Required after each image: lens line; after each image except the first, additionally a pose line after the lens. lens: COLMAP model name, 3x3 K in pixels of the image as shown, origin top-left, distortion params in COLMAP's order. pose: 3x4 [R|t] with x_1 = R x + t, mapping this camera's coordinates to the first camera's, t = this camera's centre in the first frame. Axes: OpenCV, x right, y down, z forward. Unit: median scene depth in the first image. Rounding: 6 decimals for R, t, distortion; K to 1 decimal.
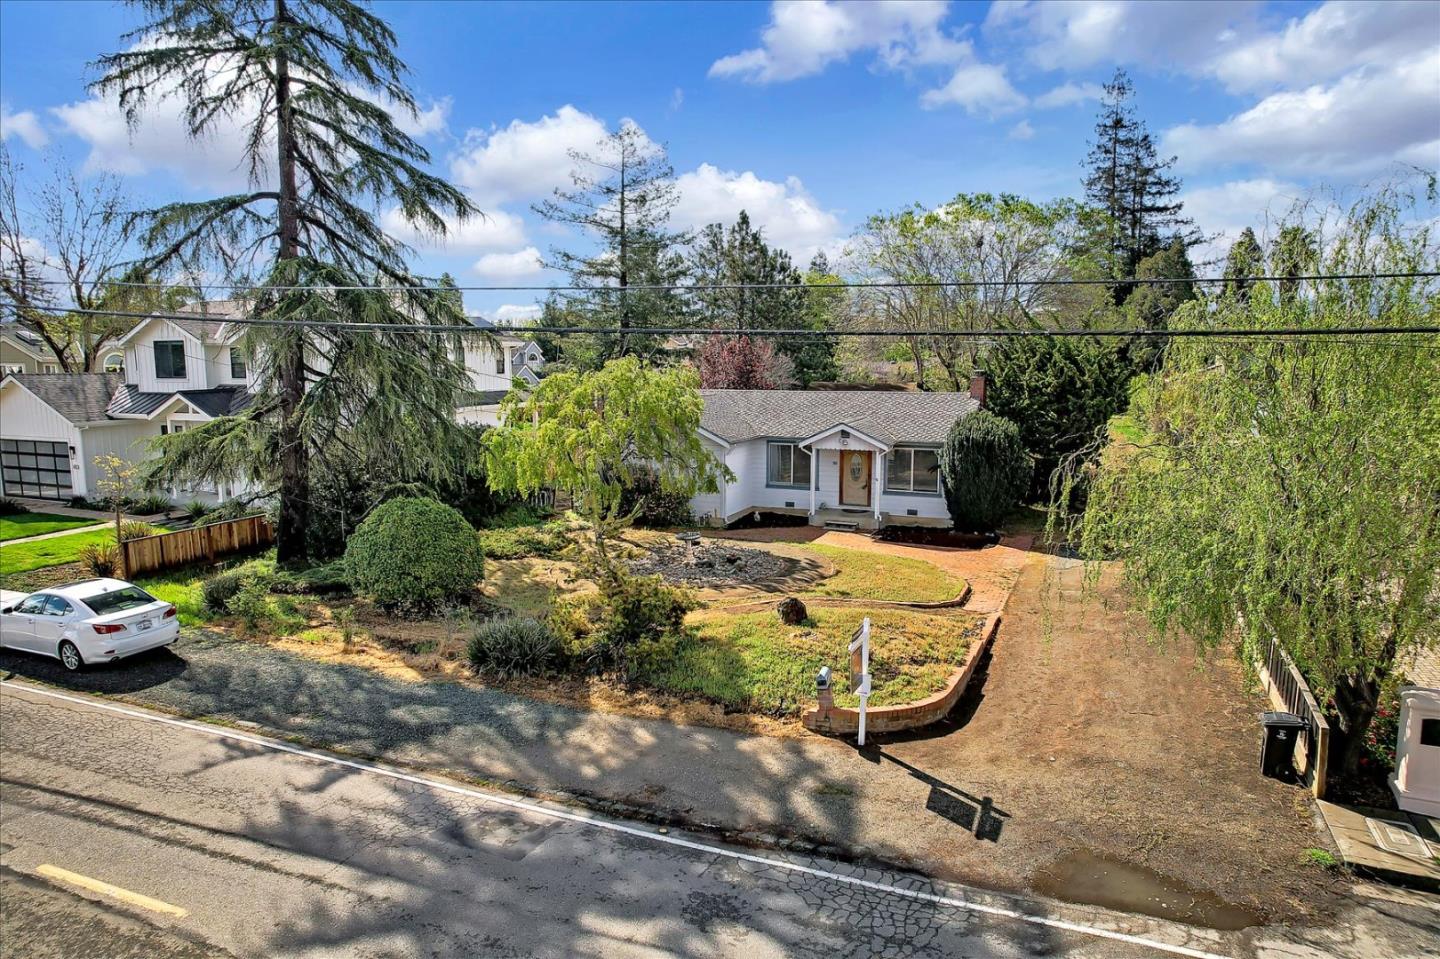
lens RADIAL K [[919.5, 0, 727.0], [0, 919.5, 486.4], [0, 0, 1]] dist [-0.081405, 0.074165]
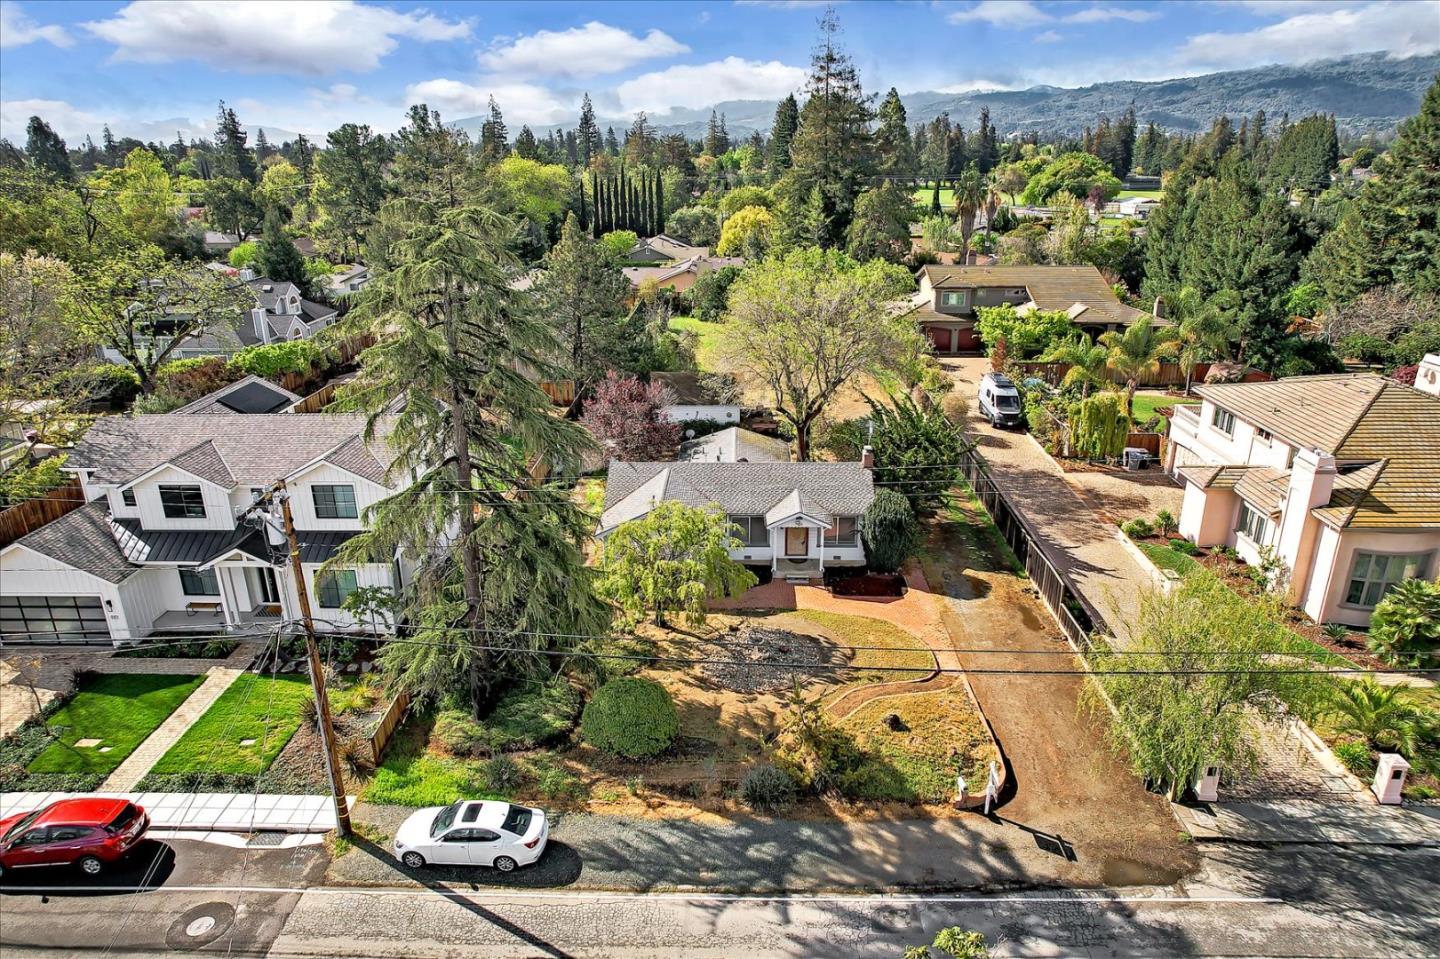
lens RADIAL K [[919.5, 0, 727.0], [0, 919.5, 486.4], [0, 0, 1]] dist [-0.081405, 0.074165]
pose [[0.926919, -0.131722, 0.351384, -0.911587], [0.054567, 0.973729, 0.221074, -0.826830], [-0.371274, -0.185743, 0.909756, -0.463593]]
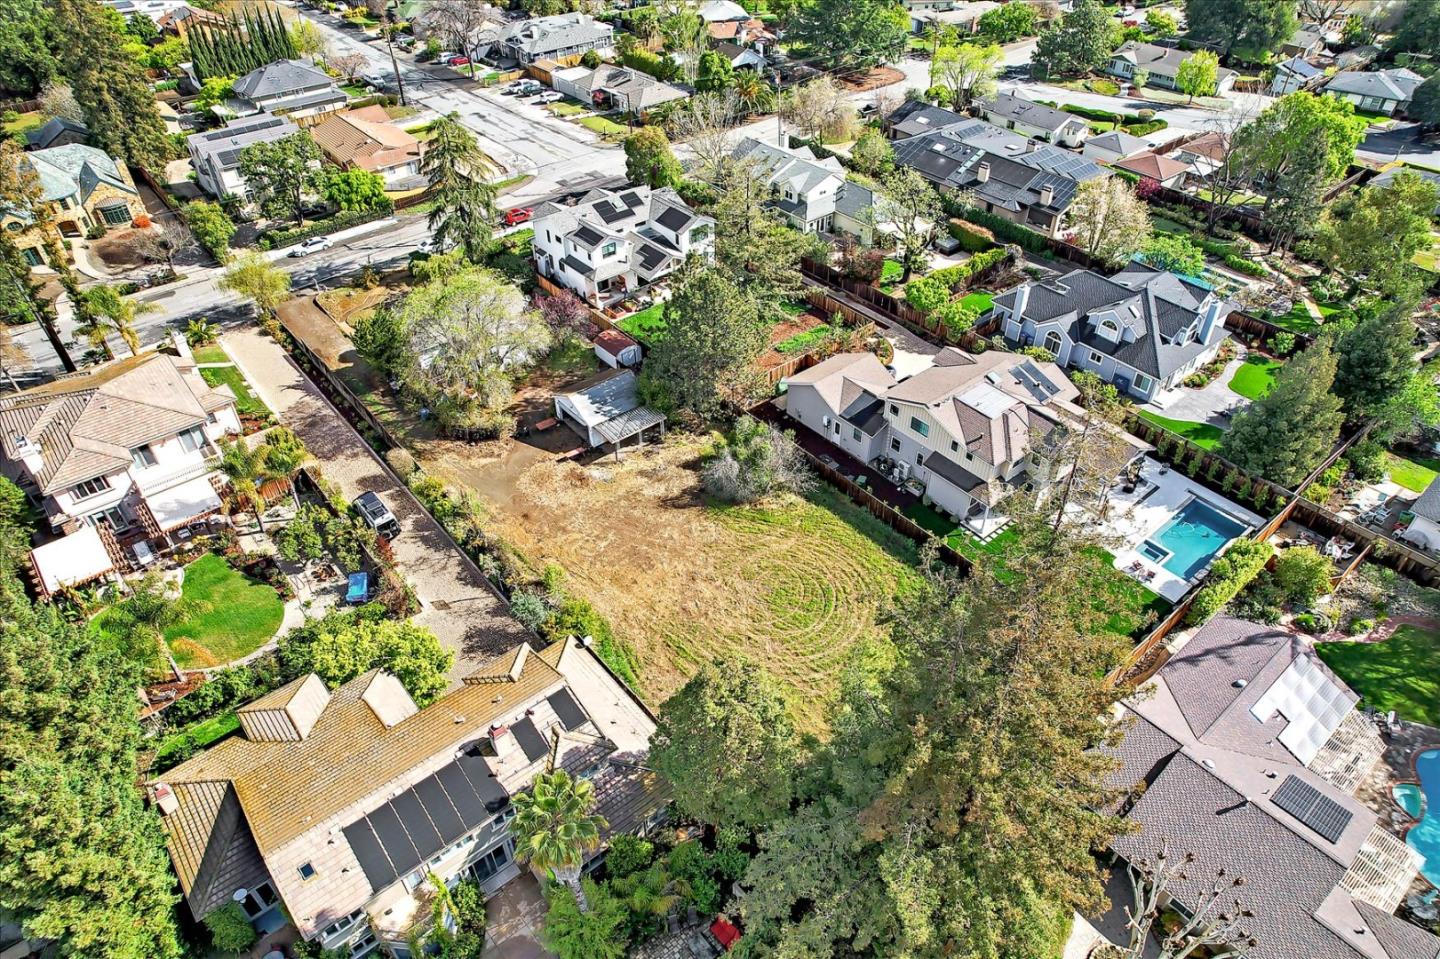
lens RADIAL K [[924.4, 0, 724.6], [0, 924.4, 480.7], [0, 0, 1]] dist [-0.083280, 0.072358]
pose [[-0.450228, 0.572299, -0.685397, 4.200336], [-0.122120, 0.720918, 0.682176, -3.732168], [0.884523, 0.390835, -0.254688, 5.814256]]
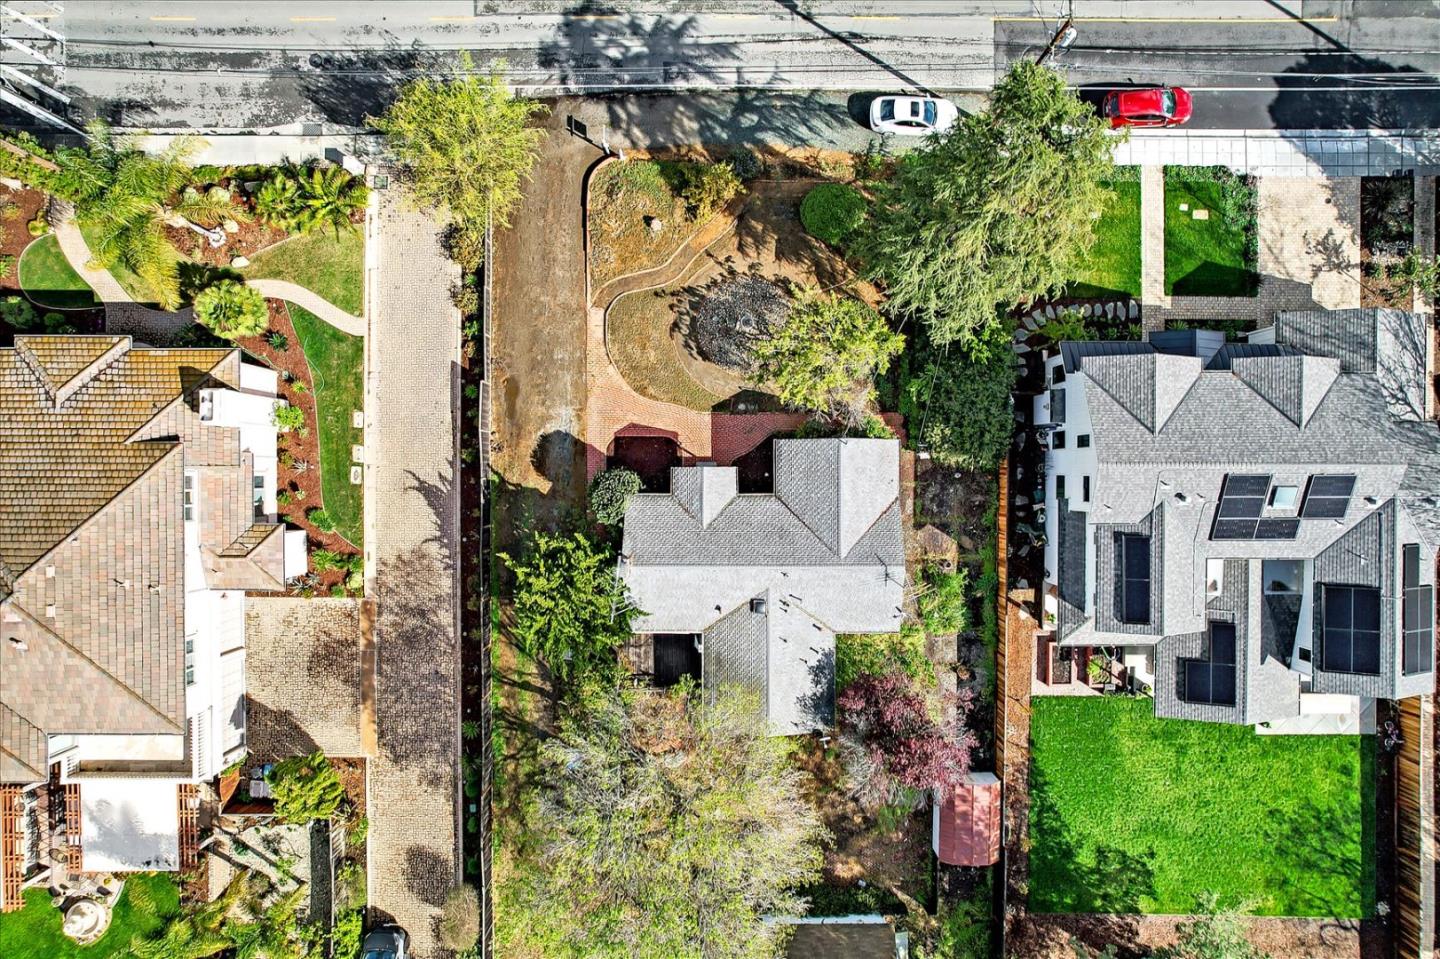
lens RADIAL K [[930.0, 0, 729.7], [0, 930.0, 480.6], [0, 0, 1]] dist [-0.071207, 0.060793]
pose [[-0.919904, 0.392126, 0.003756, 0.177186], [-0.053346, -0.134623, 0.989460, -2.954800], [0.388499, 0.910008, 0.144759, 1.589767]]
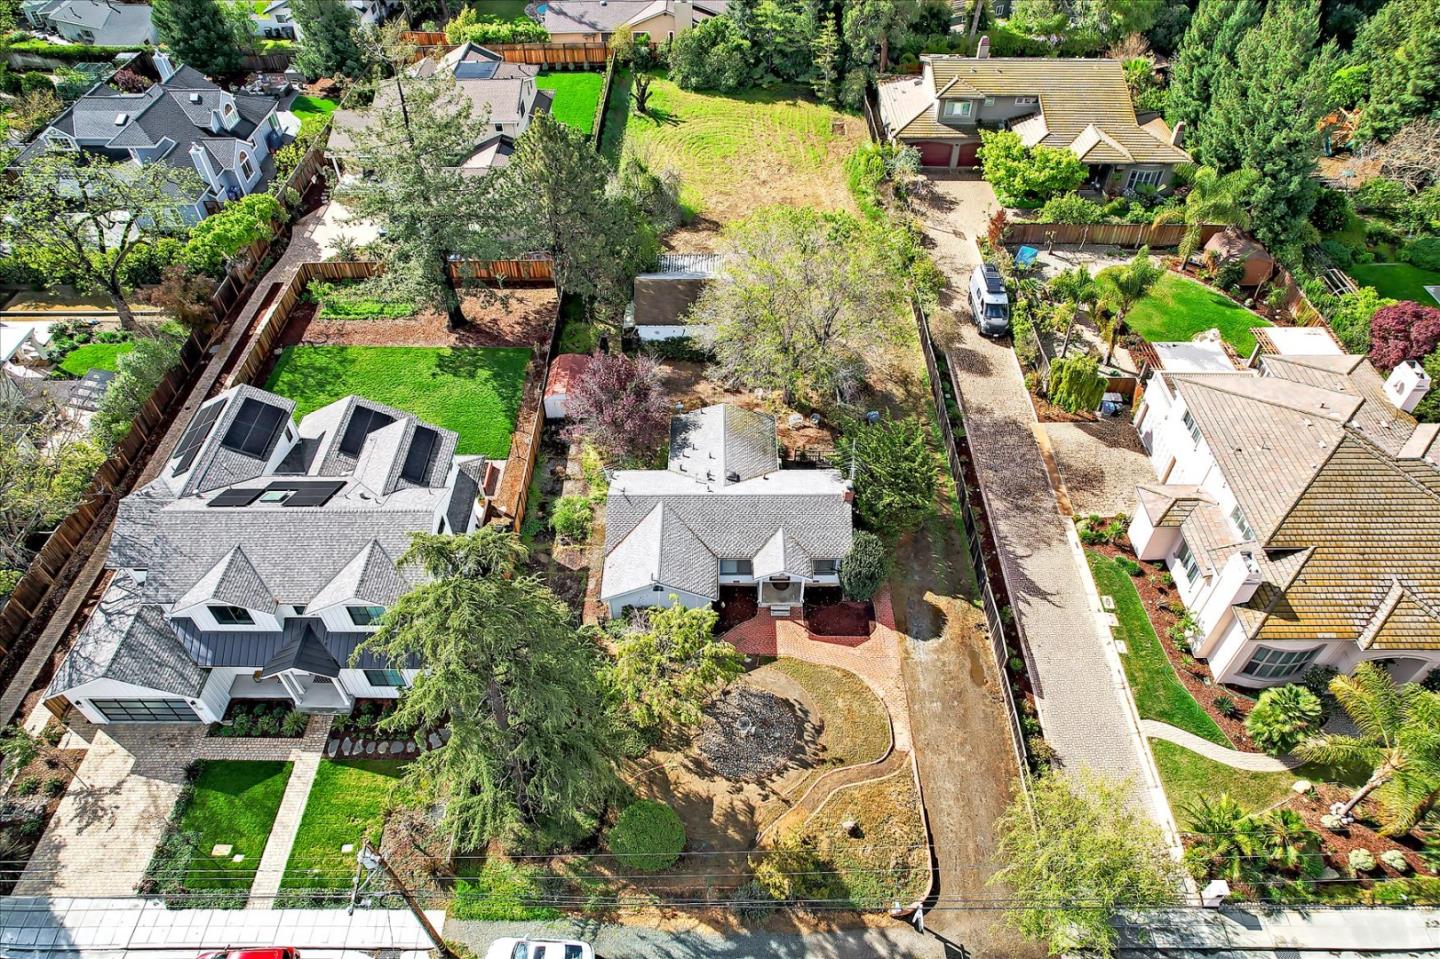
lens RADIAL K [[919.5, 0, 727.0], [0, 919.5, 486.4], [0, 0, 1]] dist [-0.081405, 0.074165]
pose [[0.919393, -0.283587, 0.272571, -0.677089], [0.054976, 0.778808, 0.624848, -2.264516], [-0.389479, -0.559496, 0.731621, -0.061779]]
